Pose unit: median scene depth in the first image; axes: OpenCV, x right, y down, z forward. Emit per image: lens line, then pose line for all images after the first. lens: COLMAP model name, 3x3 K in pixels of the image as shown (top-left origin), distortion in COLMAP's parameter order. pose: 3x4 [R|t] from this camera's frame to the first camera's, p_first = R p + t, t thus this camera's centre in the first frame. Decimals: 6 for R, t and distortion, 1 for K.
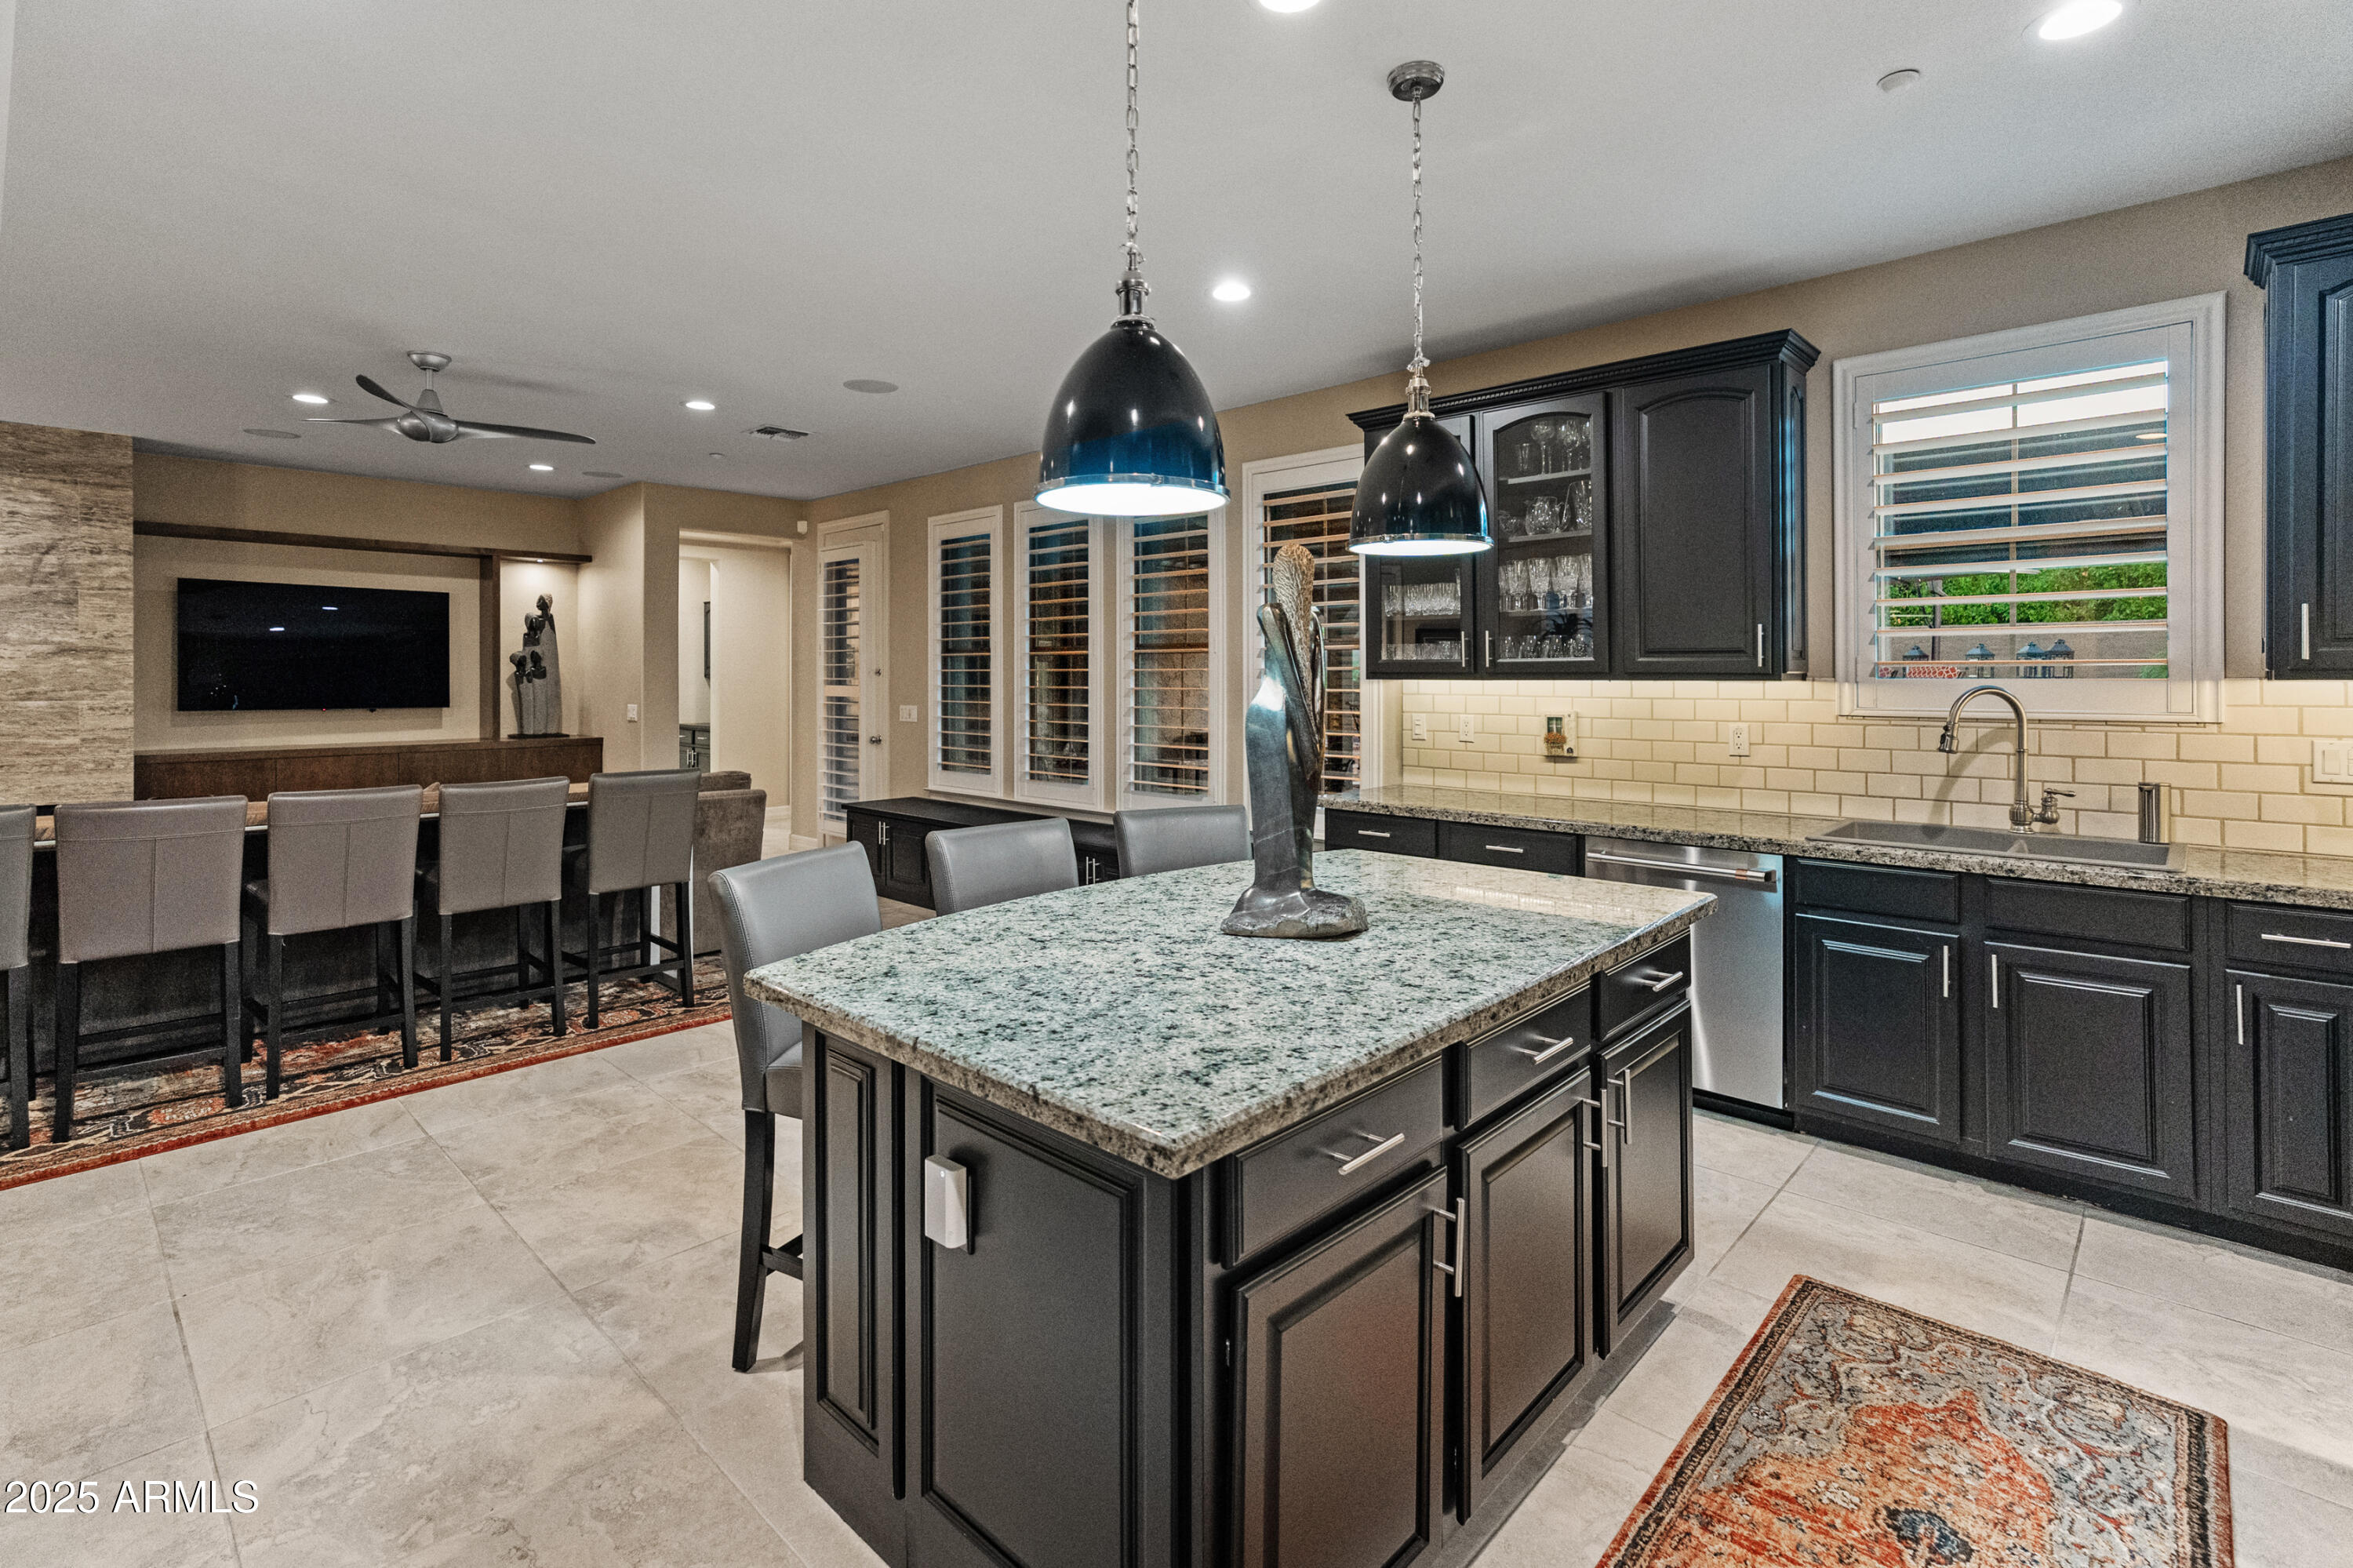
lens RADIAL K [[1096.1, 0, 1175.6], [0, 1096.1, 675.1], [0, 0, 1]] dist [-0.022034, 0.015278]
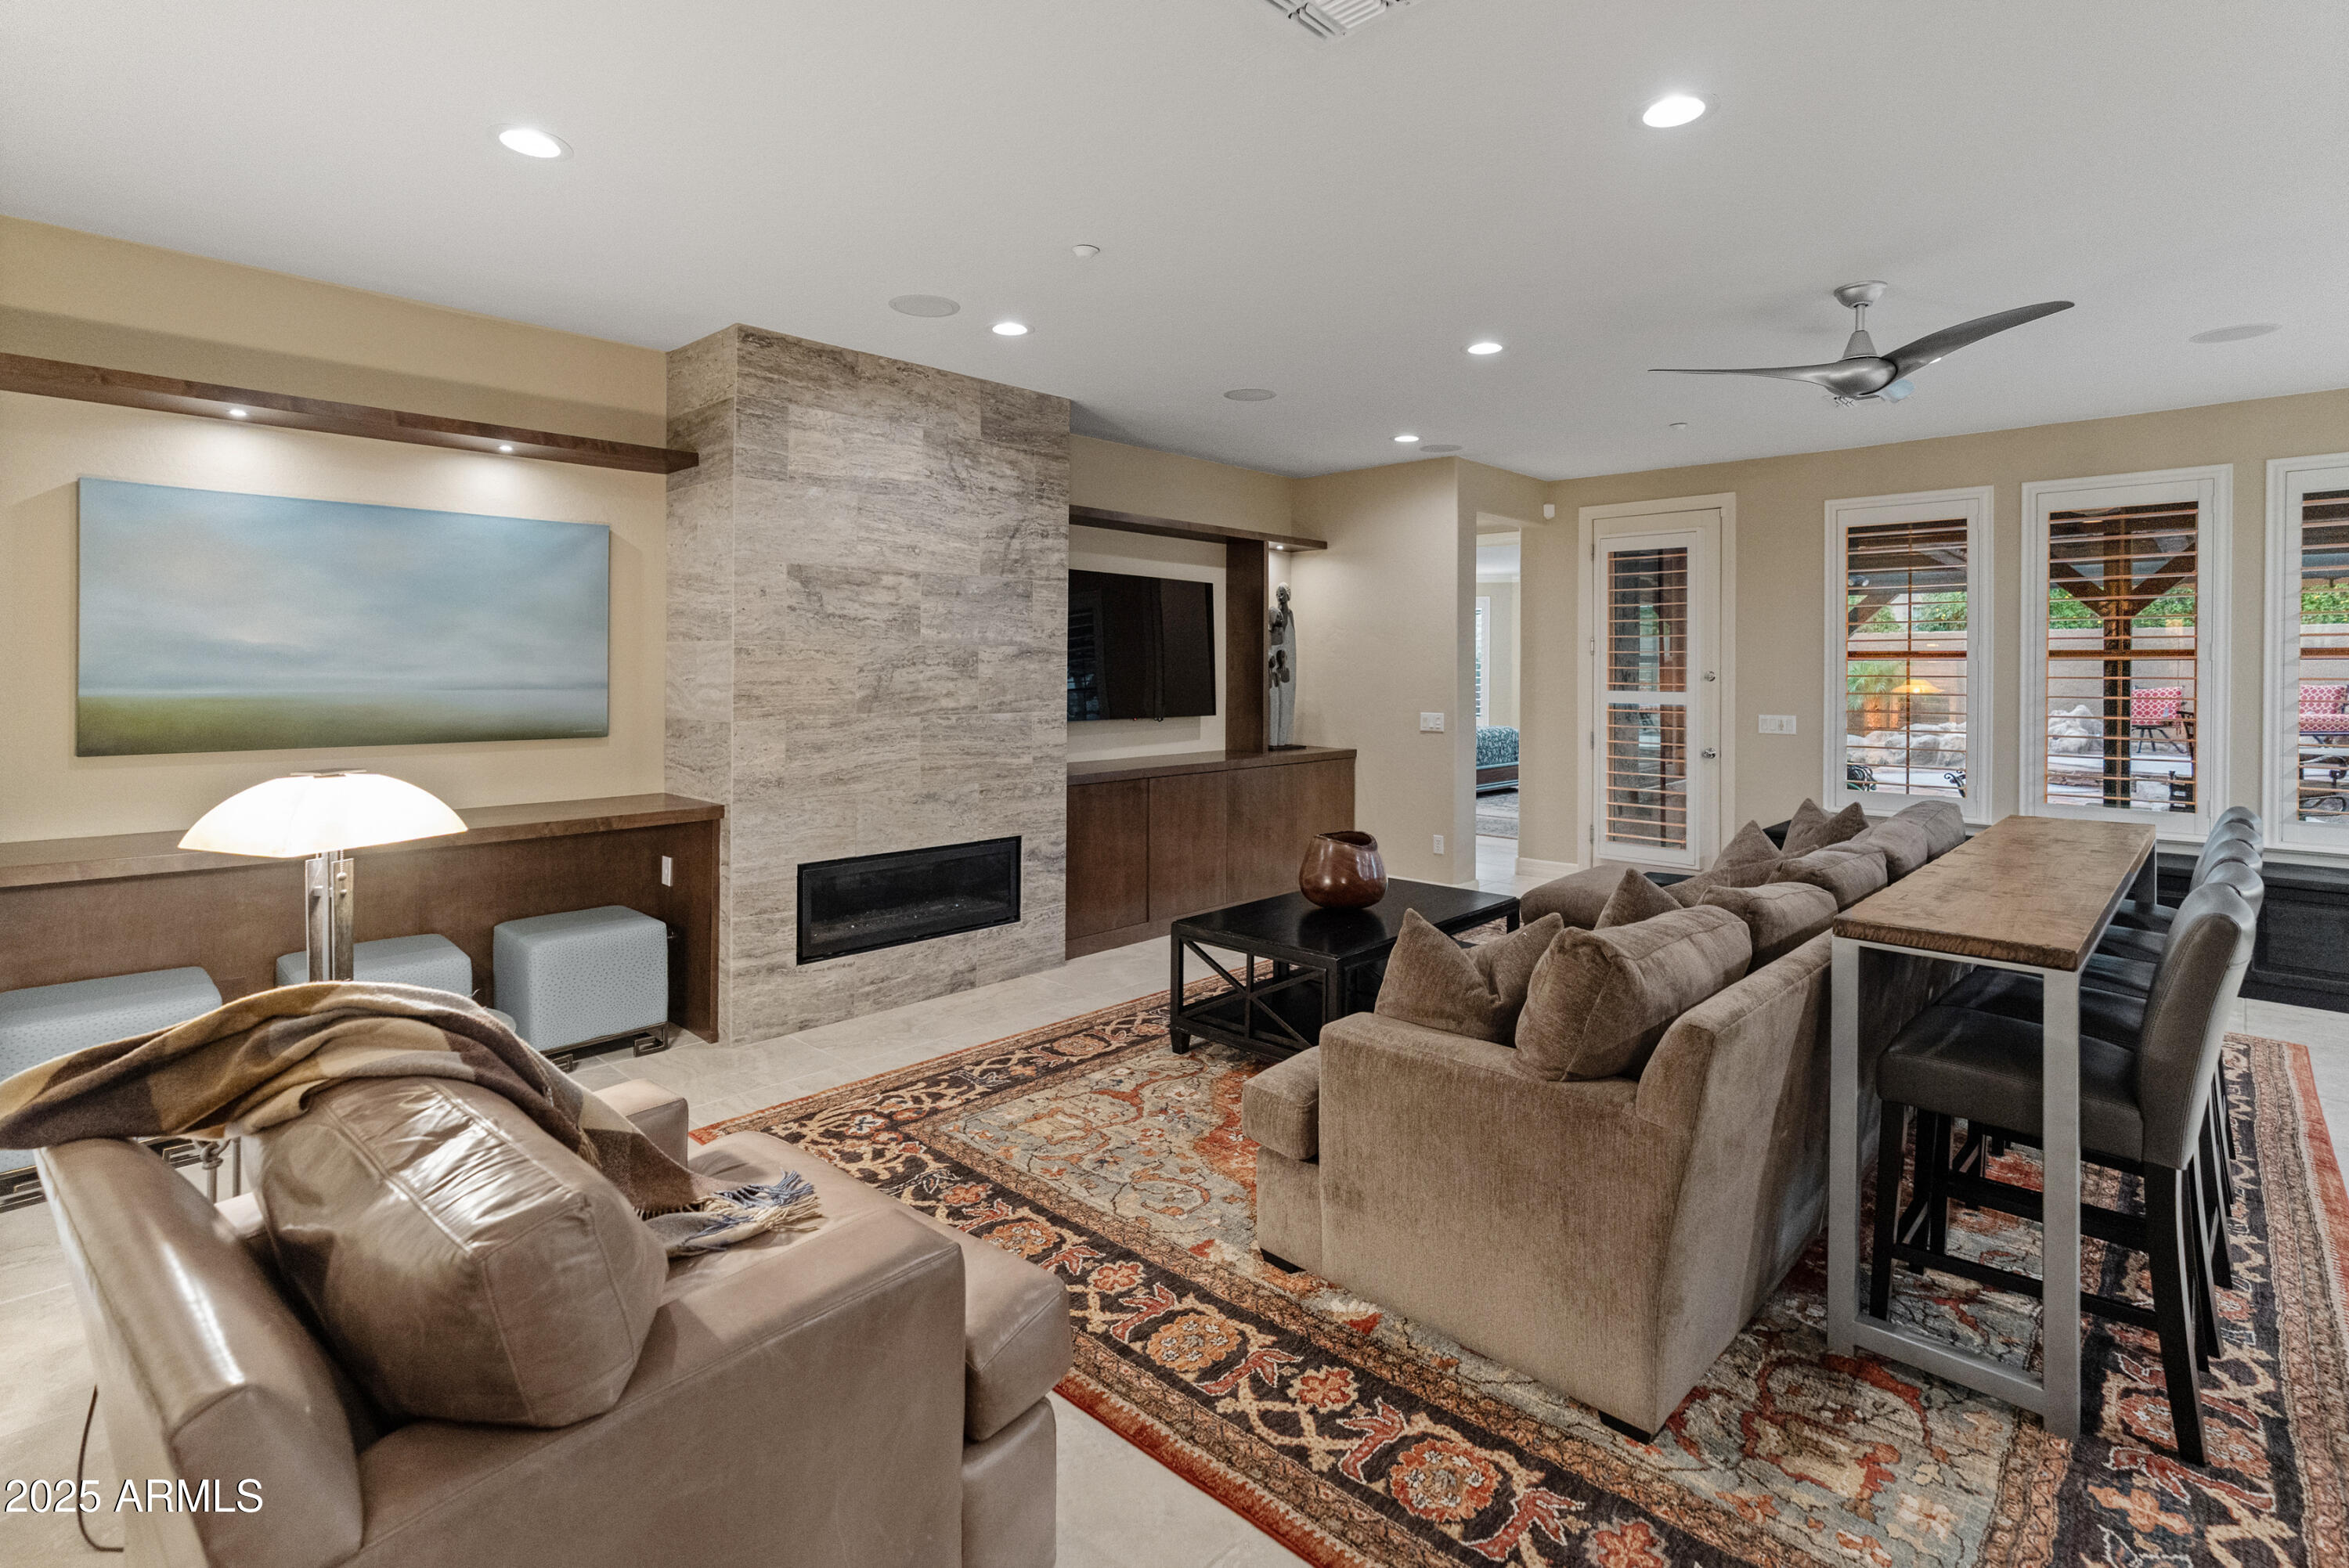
lens RADIAL K [[1129.8, 0, 1171.1], [0, 1129.8, 665.6], [0, 0, 1]] dist [-0.001207, -0.000003]
pose [[0.999955, 0.001826, -0.009292, -1.232595], [-0.001843, 0.999997, -0.001866, -0.015225], [0.009289, 0.001883, 0.999955, 0.176634]]
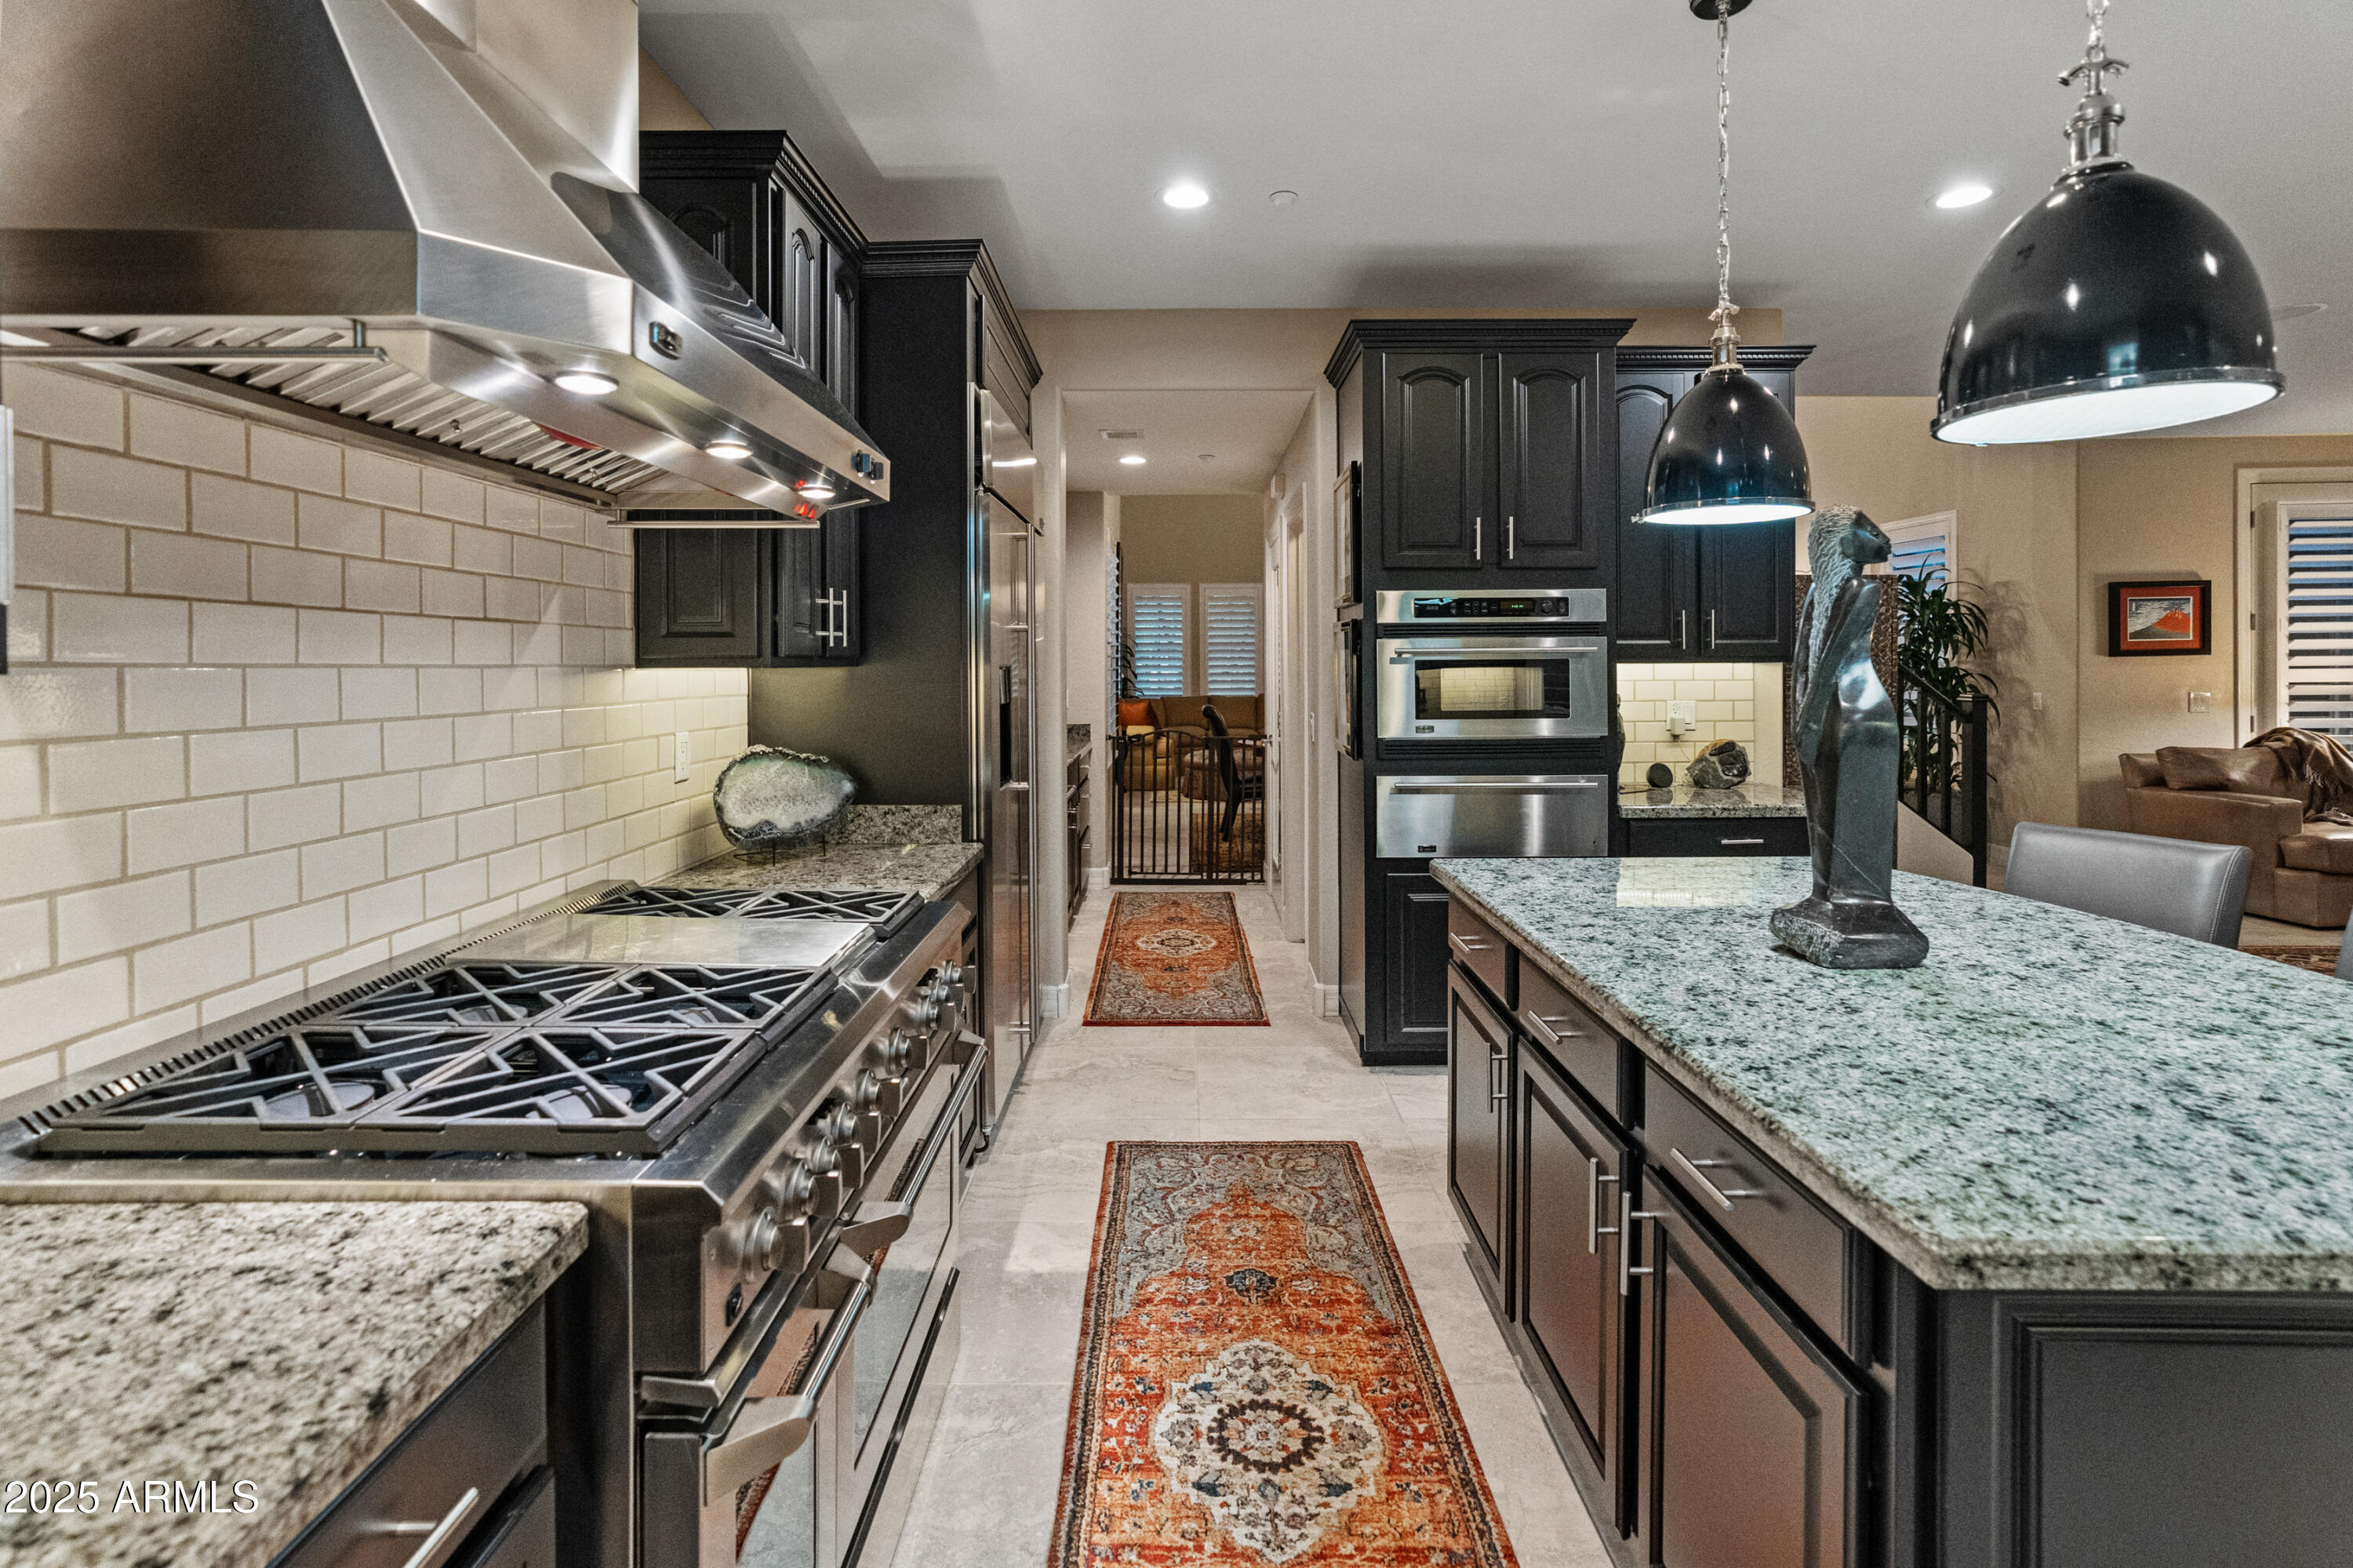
lens RADIAL K [[1105.9, 0, 1169.5], [0, 1105.9, 676.7], [0, 0, 1]] dist [-0.024315, 0.016521]
pose [[-0.733128, 0.010910, -0.680003, 0.535079], [0.005043, 0.999931, 0.010606, 0.002901], [0.680072, 0.004346, -0.733132, 0.620703]]
